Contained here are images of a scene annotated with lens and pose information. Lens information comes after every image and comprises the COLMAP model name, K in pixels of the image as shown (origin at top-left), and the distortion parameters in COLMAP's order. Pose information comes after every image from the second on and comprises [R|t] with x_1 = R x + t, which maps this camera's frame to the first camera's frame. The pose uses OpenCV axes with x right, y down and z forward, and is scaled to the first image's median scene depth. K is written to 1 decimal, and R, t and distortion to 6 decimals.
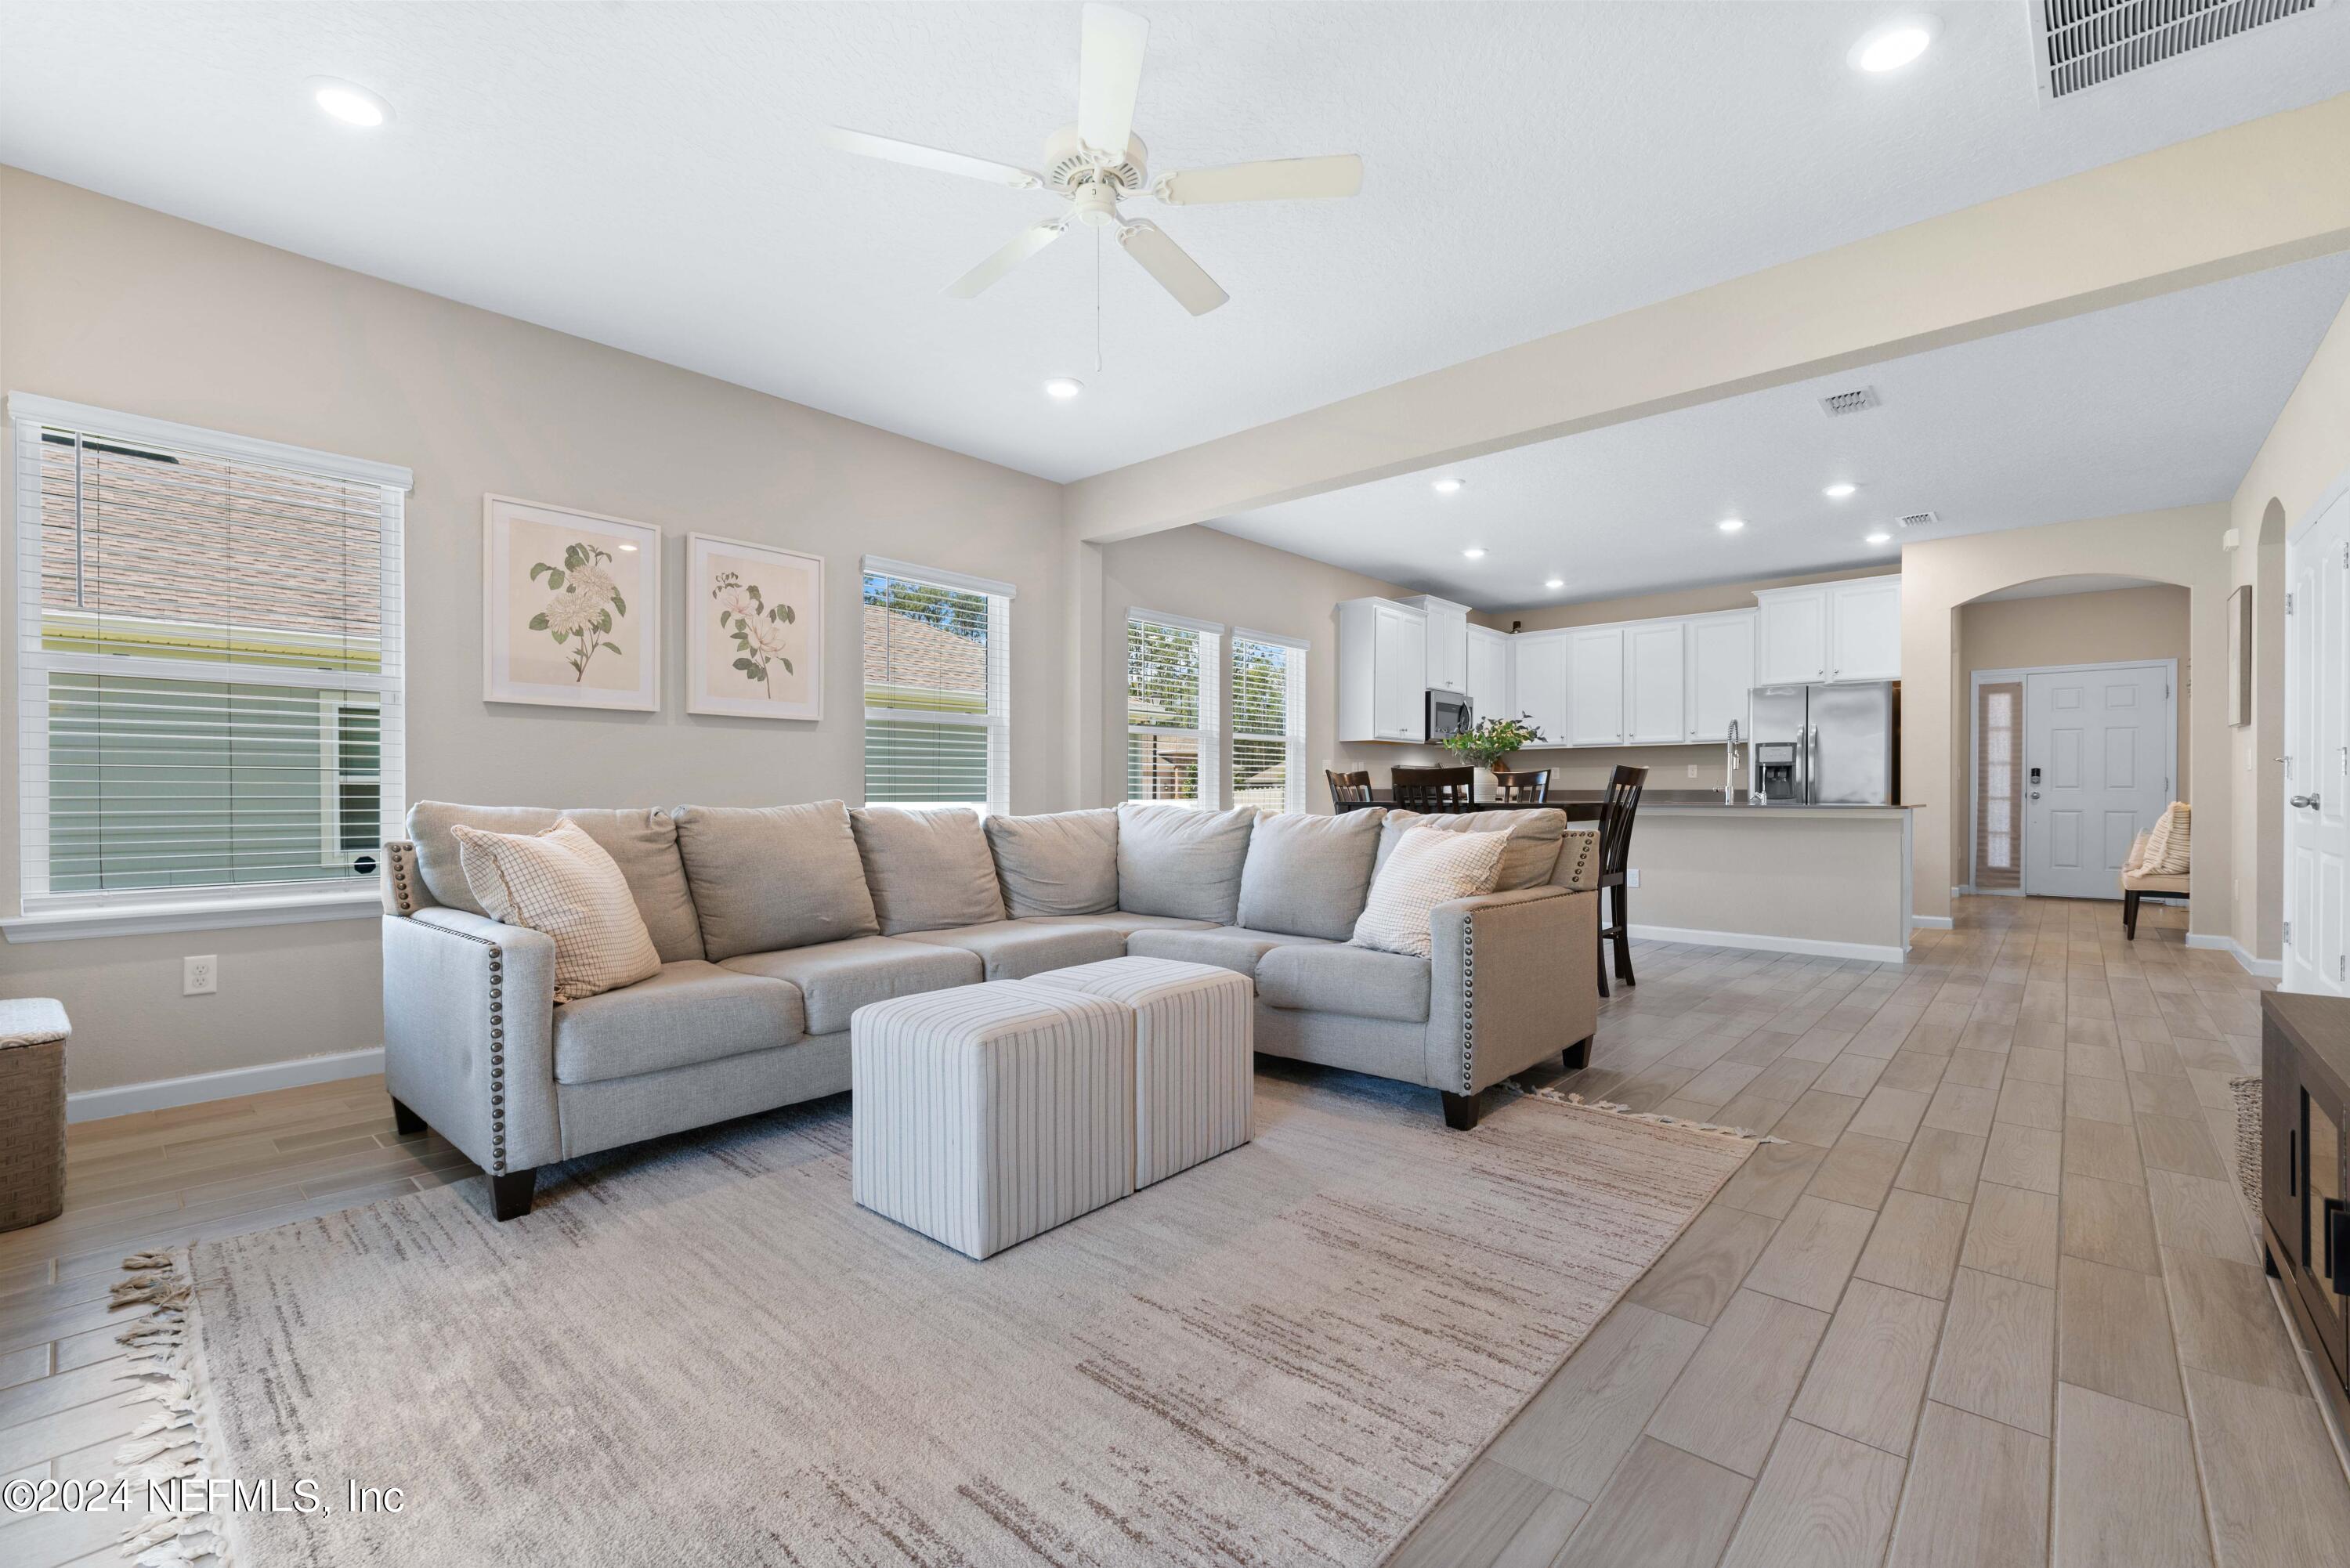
lens RADIAL K [[1002.6, 0, 1163.6], [0, 1002.6, 794.9], [0, 0, 1]] dist [-0.000354, 0.000288]
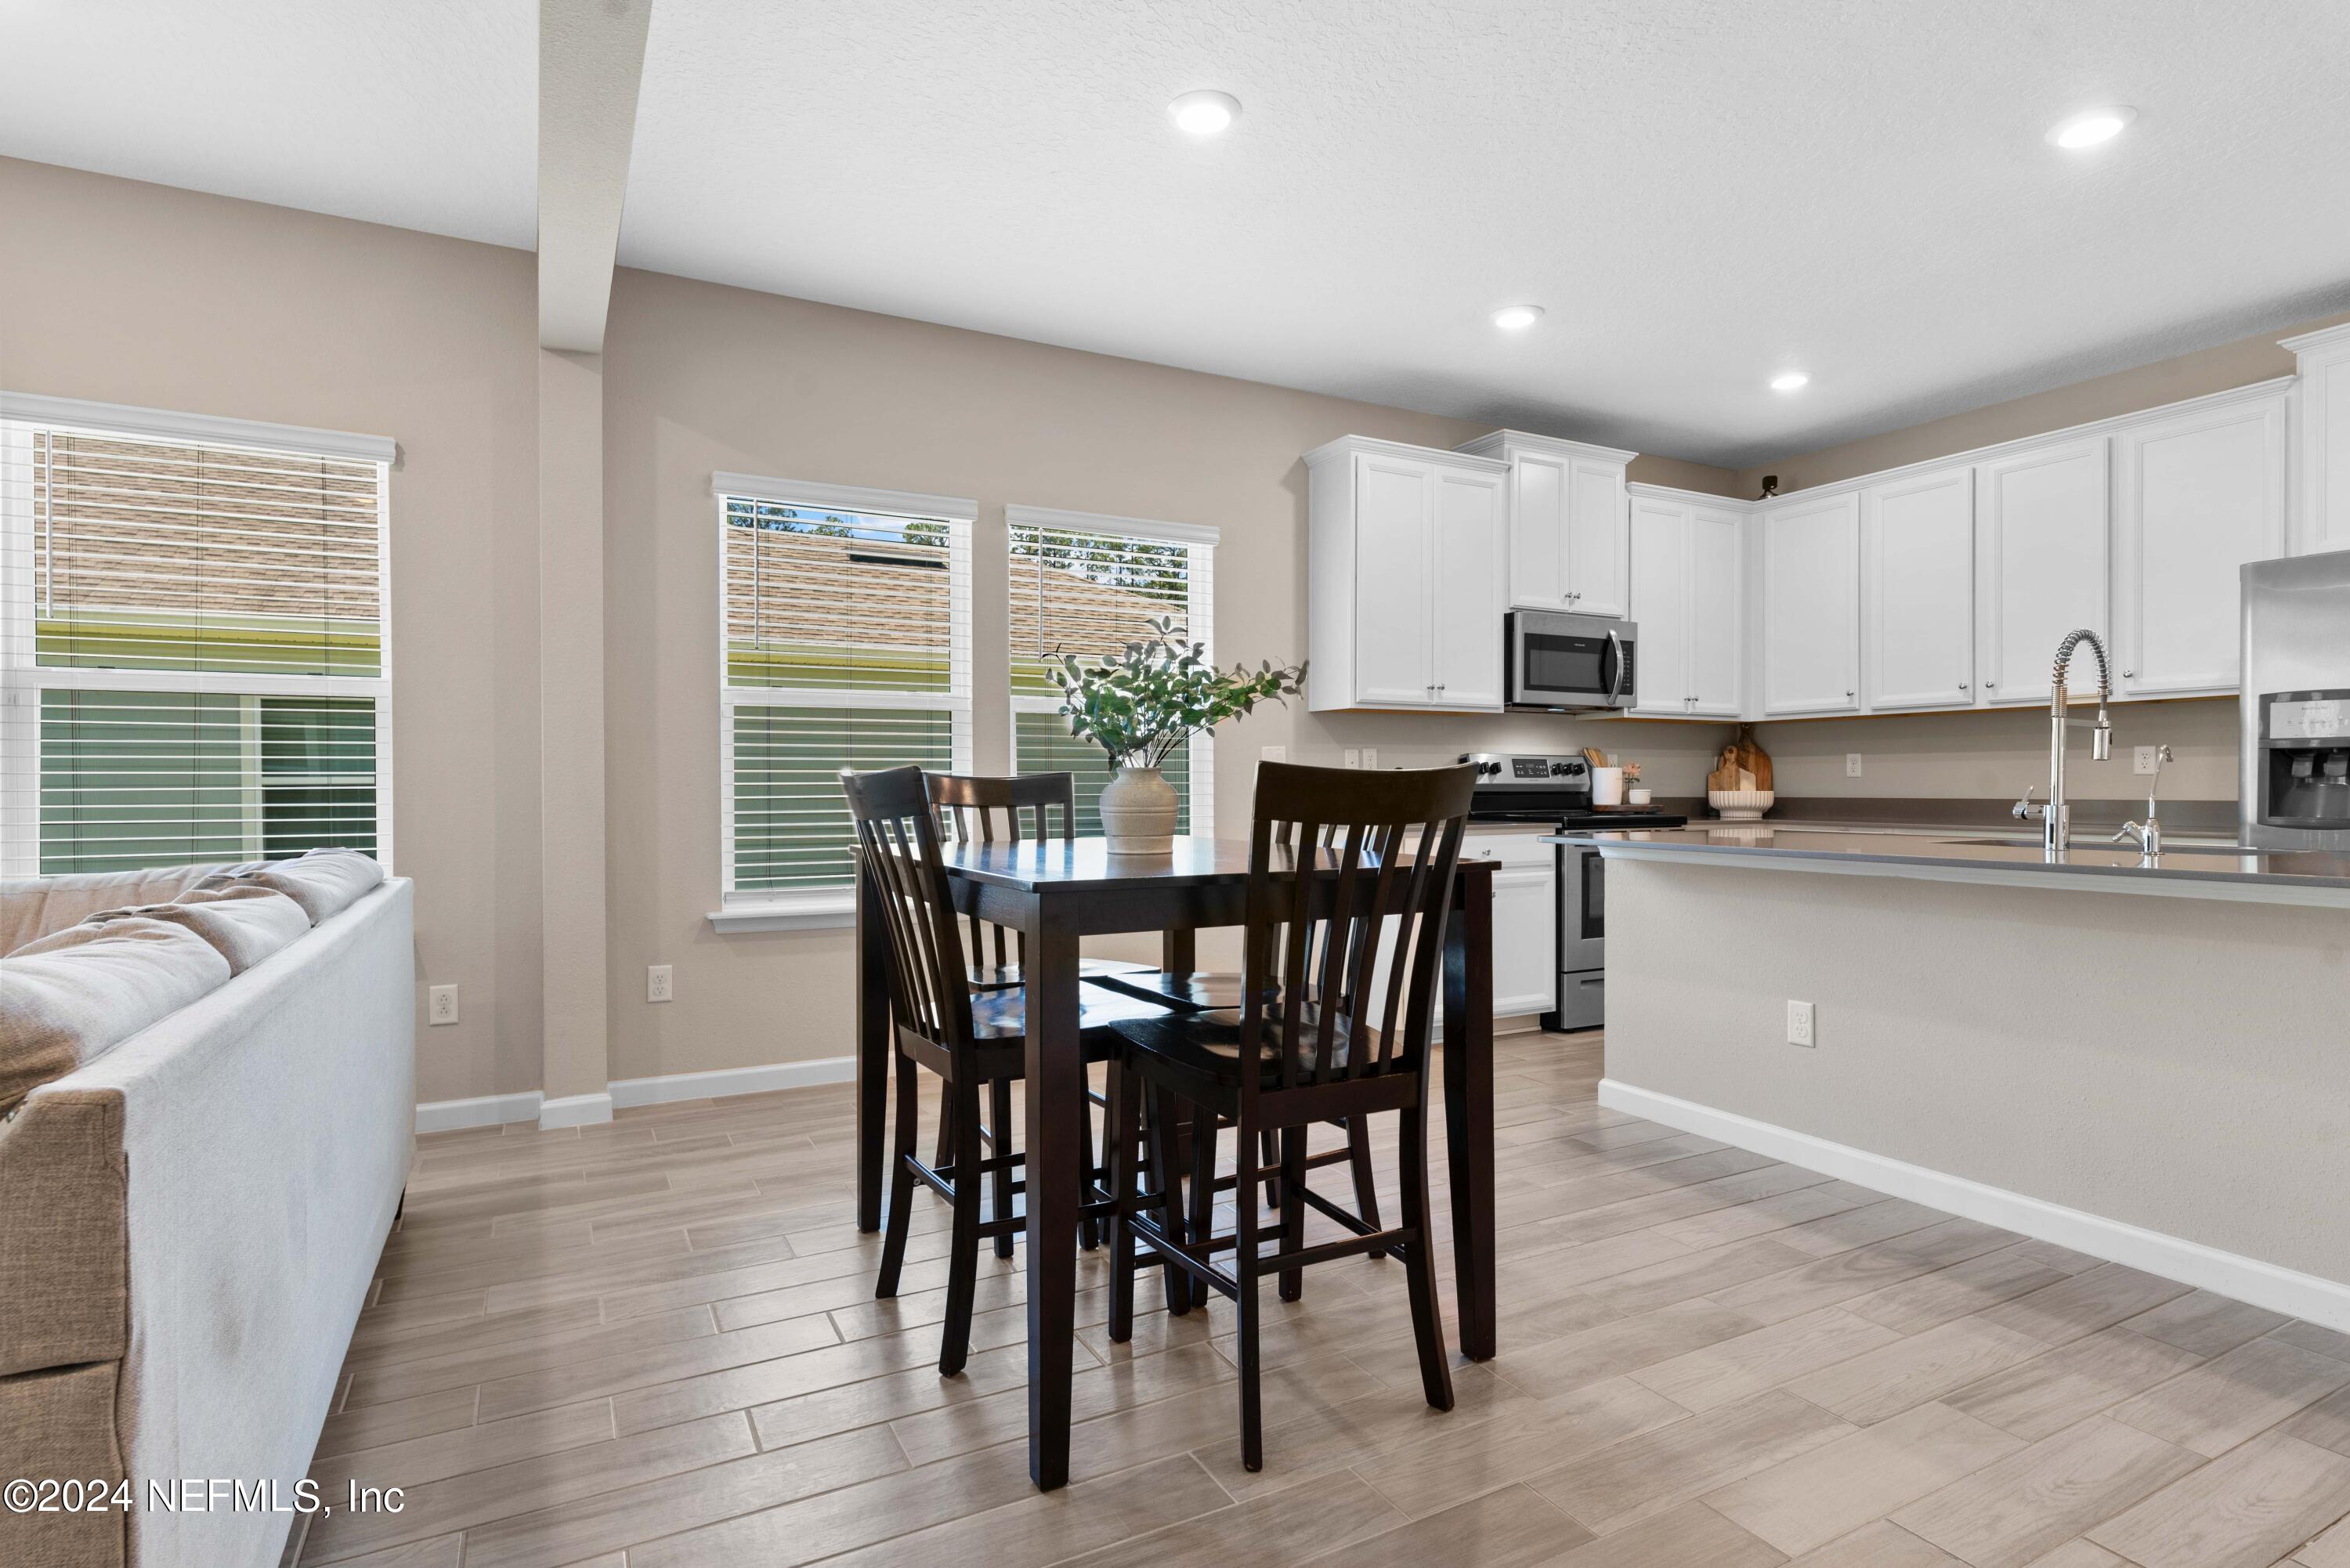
lens RADIAL K [[1185.2, 0, 1169.2], [0, 1185.2, 793.9], [0, 0, 1]] dist [0.003003, -0.000955]
pose [[0.940473, 0.000370, -0.339869, 0.593448], [0.001365, 0.999987, 0.004866, -0.023004], [0.339866, -0.005041, 0.940460, 0.680825]]
